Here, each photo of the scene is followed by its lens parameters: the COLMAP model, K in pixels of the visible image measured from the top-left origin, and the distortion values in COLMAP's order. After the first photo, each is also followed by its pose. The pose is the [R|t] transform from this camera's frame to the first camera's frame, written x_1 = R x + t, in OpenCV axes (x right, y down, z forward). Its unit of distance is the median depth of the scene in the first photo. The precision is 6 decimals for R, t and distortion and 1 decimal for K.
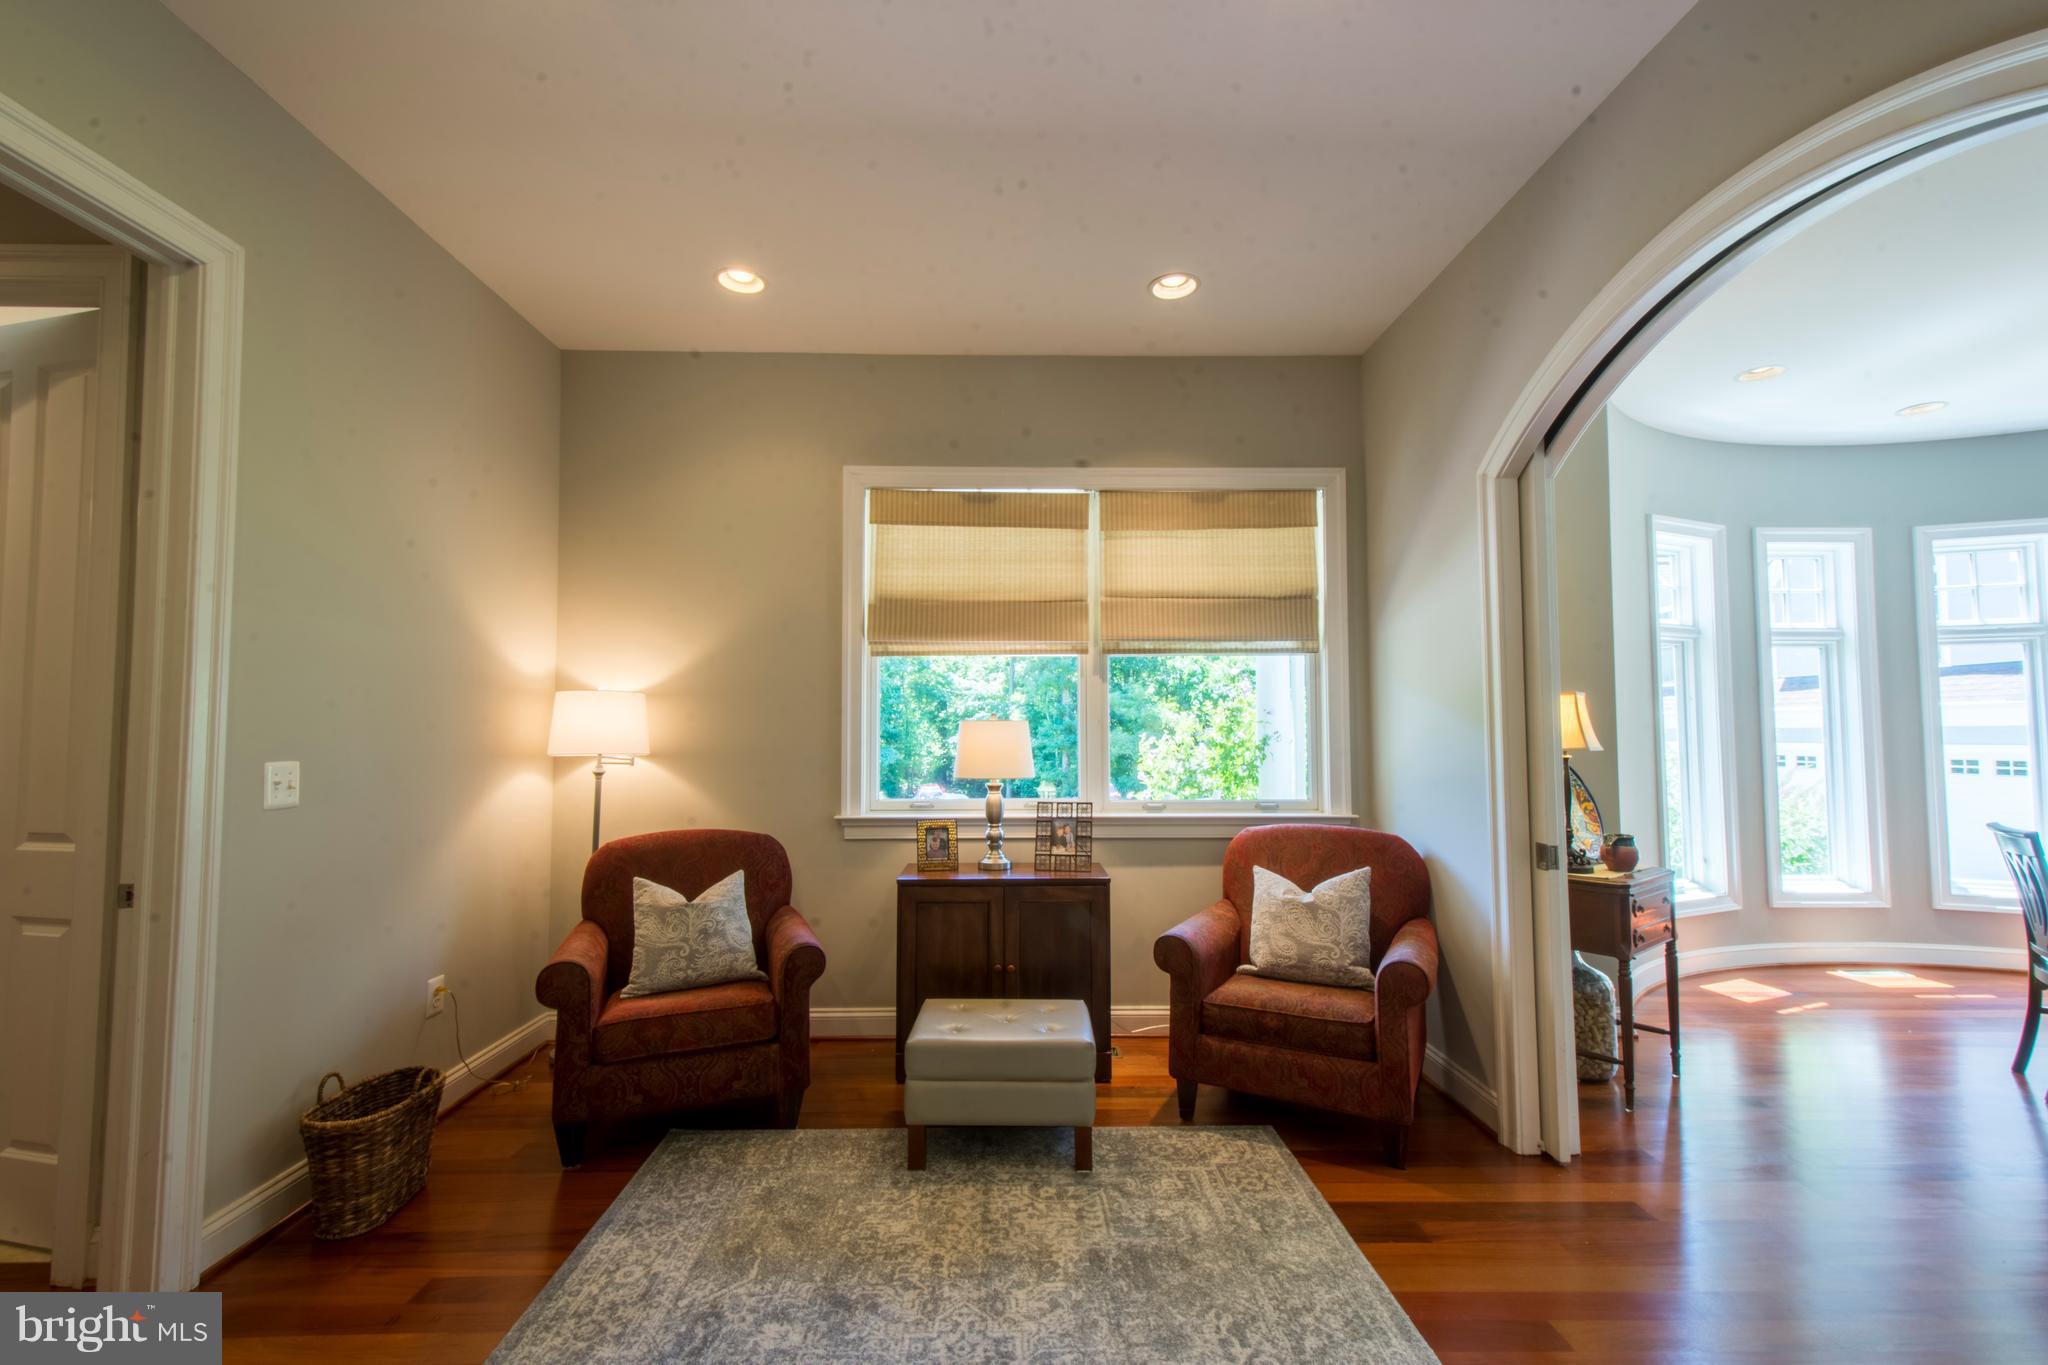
lens RADIAL K [[894.9, 0, 1017.5], [0, 894.9, 685.5], [0, 0, 1]] dist [0.019291, -0.000172]
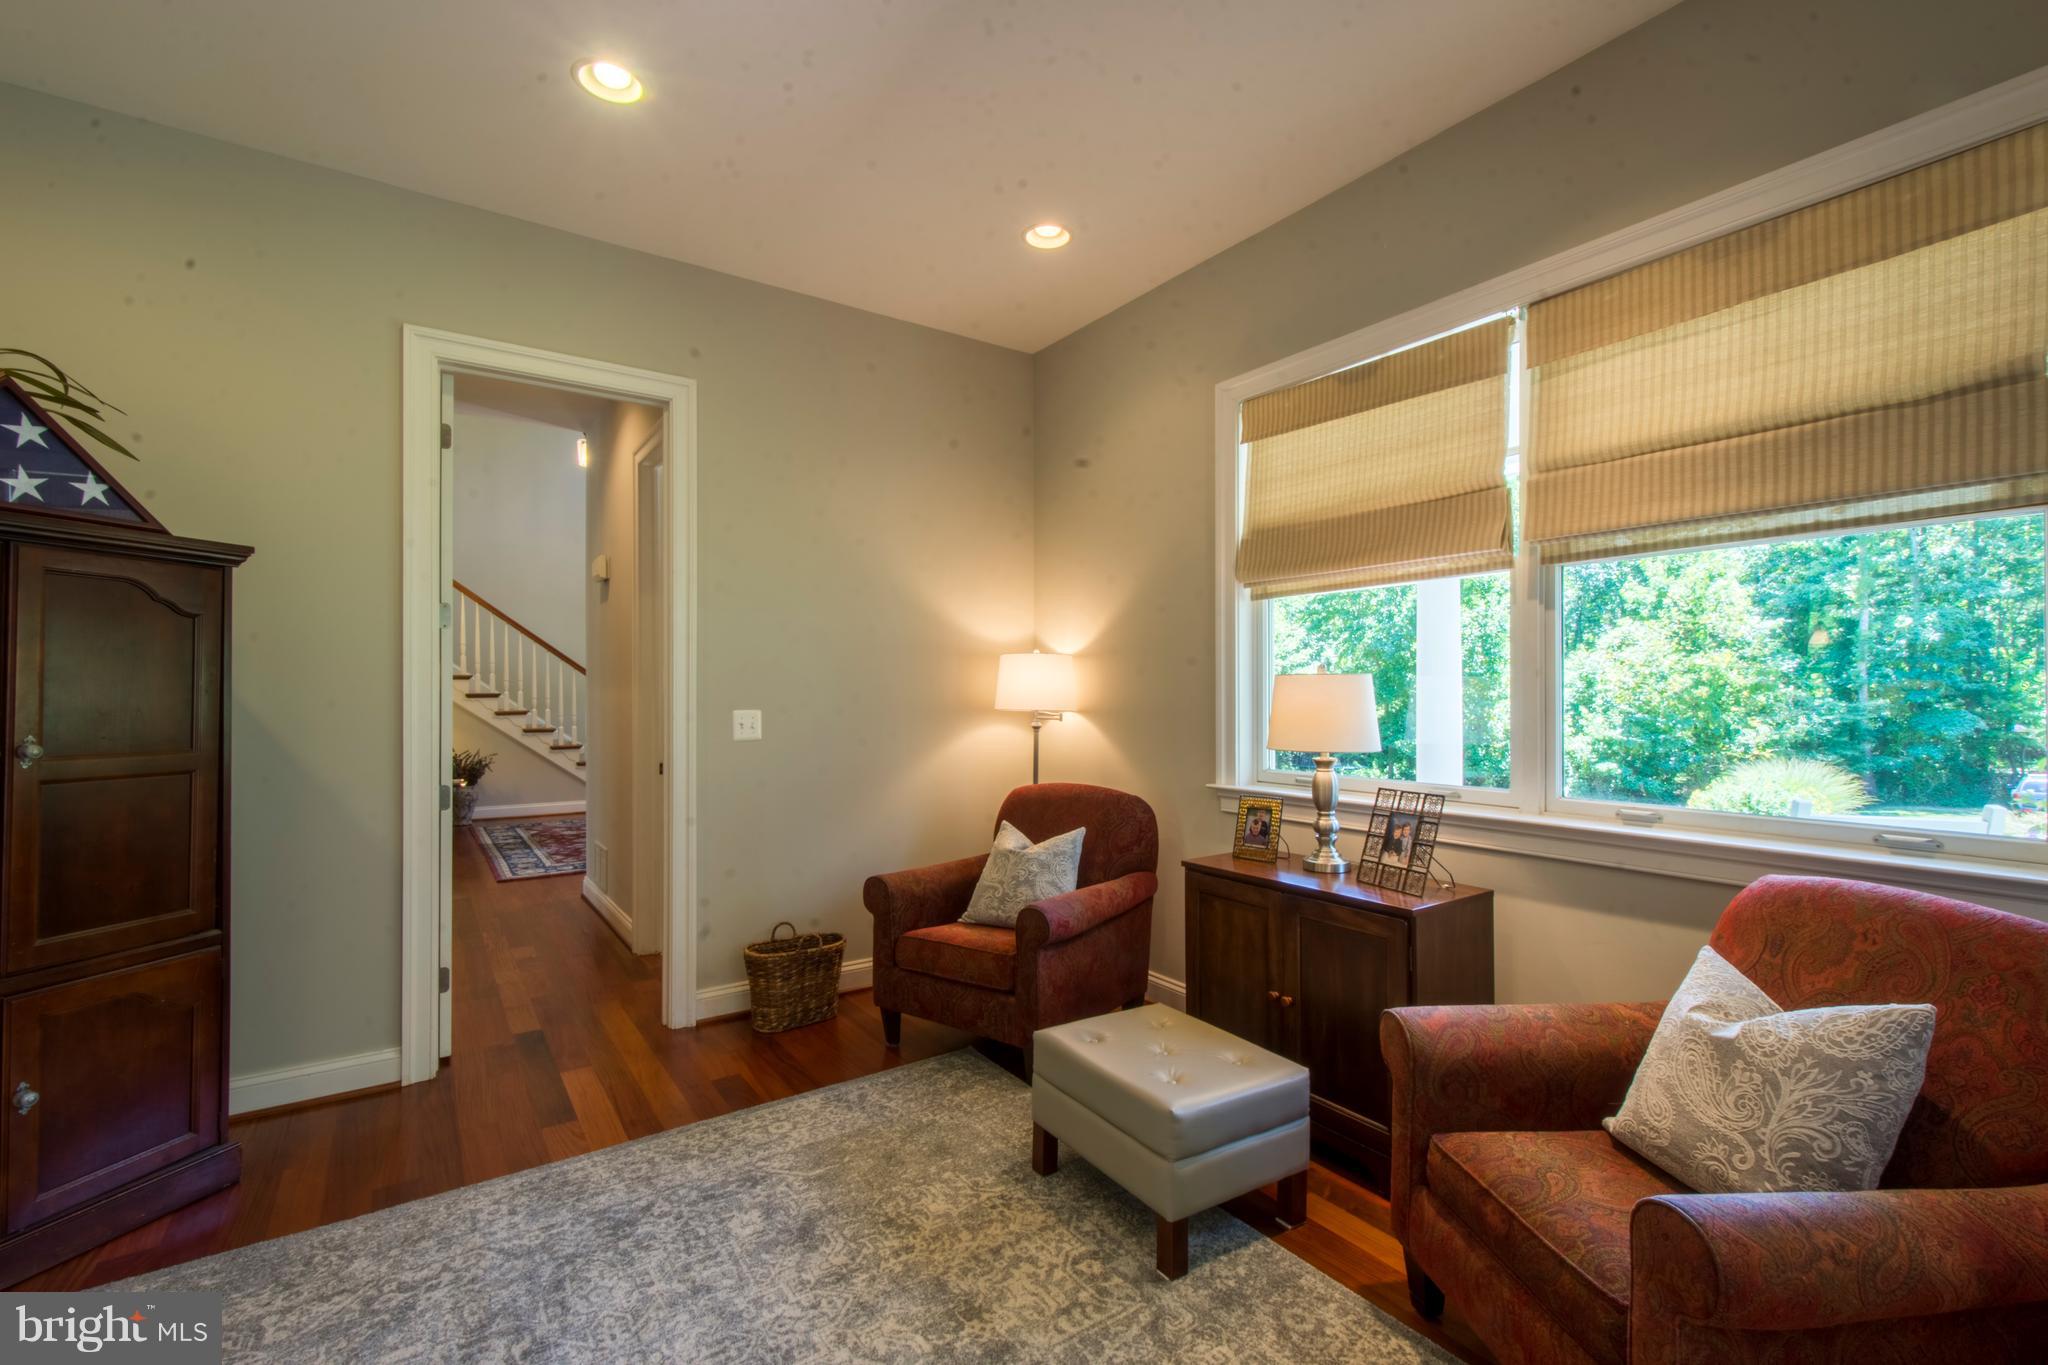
lens RADIAL K [[892.3, 0, 1017.3], [0, 892.3, 690.4], [0, 0, 1]] dist [0.012283, -0.000771]
pose [[0.548542, -0.002756, -0.836118, 0.464367], [0.044972, 0.998644, 0.026213, 0.021840], [0.834913, -0.051981, 0.547922, 0.378961]]
